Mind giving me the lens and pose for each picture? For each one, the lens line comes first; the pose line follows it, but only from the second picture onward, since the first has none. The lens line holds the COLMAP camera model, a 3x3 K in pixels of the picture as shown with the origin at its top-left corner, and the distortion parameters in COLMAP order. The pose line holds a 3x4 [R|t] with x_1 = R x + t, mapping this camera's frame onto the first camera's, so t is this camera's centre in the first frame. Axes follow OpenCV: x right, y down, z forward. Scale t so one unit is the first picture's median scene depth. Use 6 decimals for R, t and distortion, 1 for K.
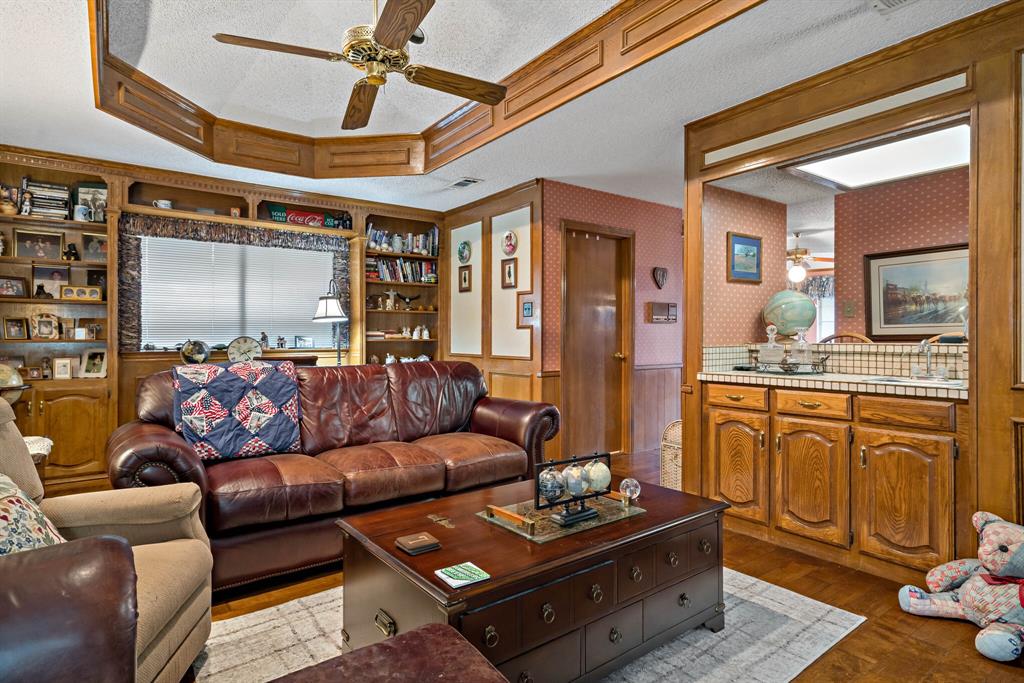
lens RADIAL K [[544.1, 0, 505.8], [0, 544.1, 335.9], [0, 0, 1]] dist [-0.000282, 0.000782]
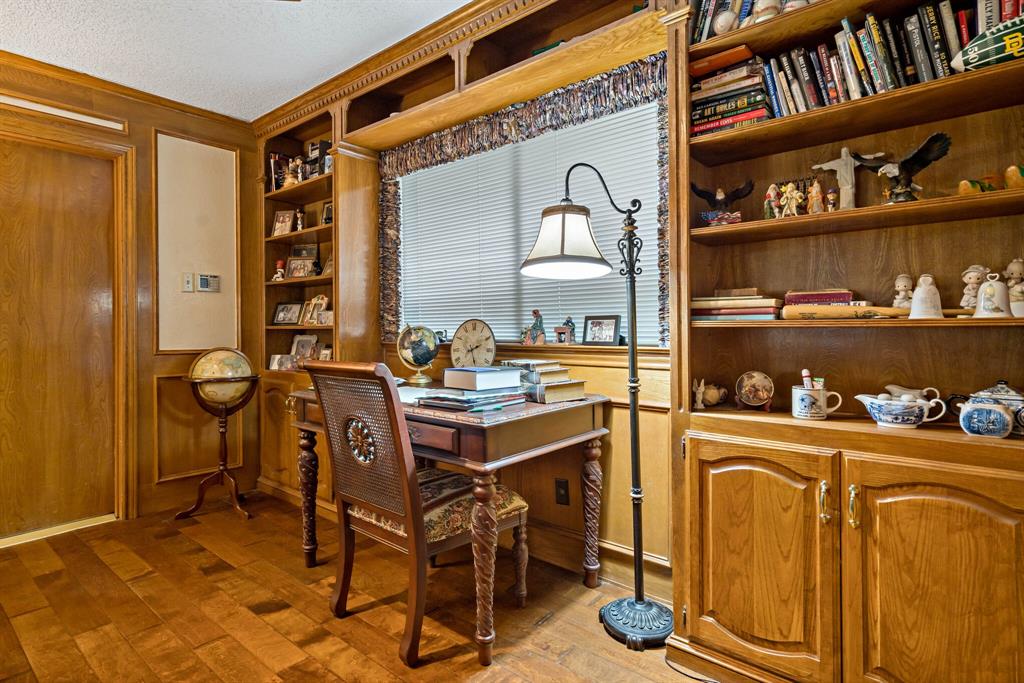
lens RADIAL K [[521.4, 0, 511.8], [0, 521.4, 336.7], [0, 0, 1]] dist [0.000300, -0.000155]
pose [[0.239304, 0.014507, -0.970836, 0.024377], [0.003862, 0.999866, 0.015893, 0.011319], [0.970937, -0.007553, 0.239216, 0.962517]]
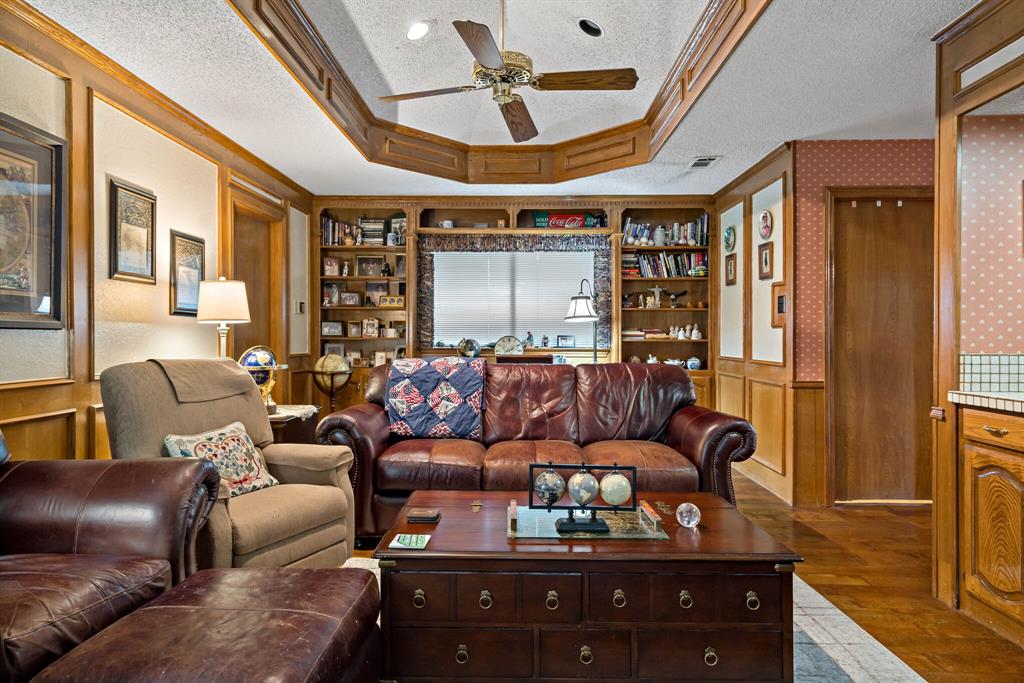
lens RADIAL K [[605.7, 0, 503.4], [0, 605.7, 334.5], [0, 0, 1]] dist [0.003297, 0.003308]
pose [[0.790609, 0.003610, -0.612310, 0.273437], [-0.004100, 0.999991, 0.000601, -0.002114], [0.612307, 0.002035, 0.790617, 0.028959]]
